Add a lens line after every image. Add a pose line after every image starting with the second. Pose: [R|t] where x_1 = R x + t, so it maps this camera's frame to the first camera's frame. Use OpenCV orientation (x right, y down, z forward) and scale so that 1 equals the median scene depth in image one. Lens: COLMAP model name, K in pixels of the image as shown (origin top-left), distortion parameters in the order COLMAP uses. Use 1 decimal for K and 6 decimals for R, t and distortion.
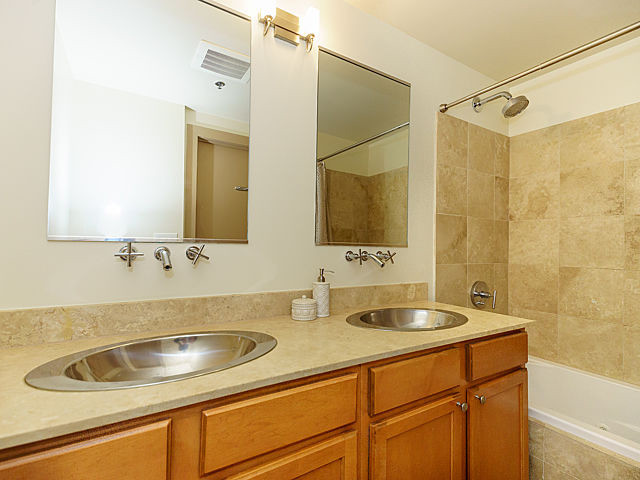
lens RADIAL K [[314.4, 0, 320.9], [0, 314.4, 238.1], [0, 0, 1]] dist [0.028001, -0.005676]
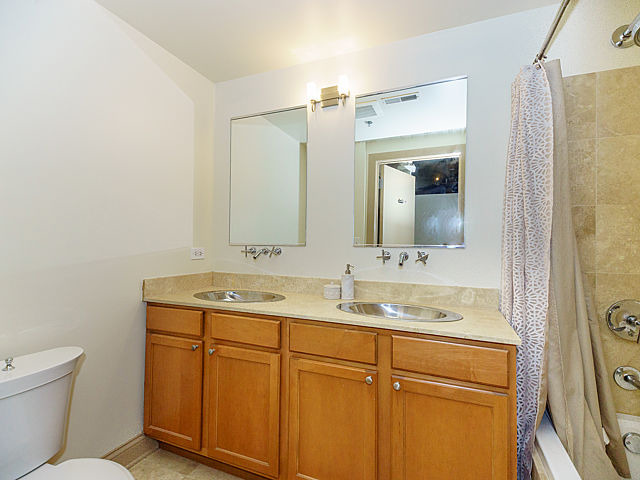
lens RADIAL K [[314.4, 0, 322.3], [0, 314.4, 243.0], [0, 0, 1]] dist [0.028001, -0.005676]
pose [[0.570727, -0.020191, -0.820892, 1.028900], [0.019244, 0.999752, -0.011211, 0.017986], [0.820914, -0.009399, 0.570974, 0.139123]]
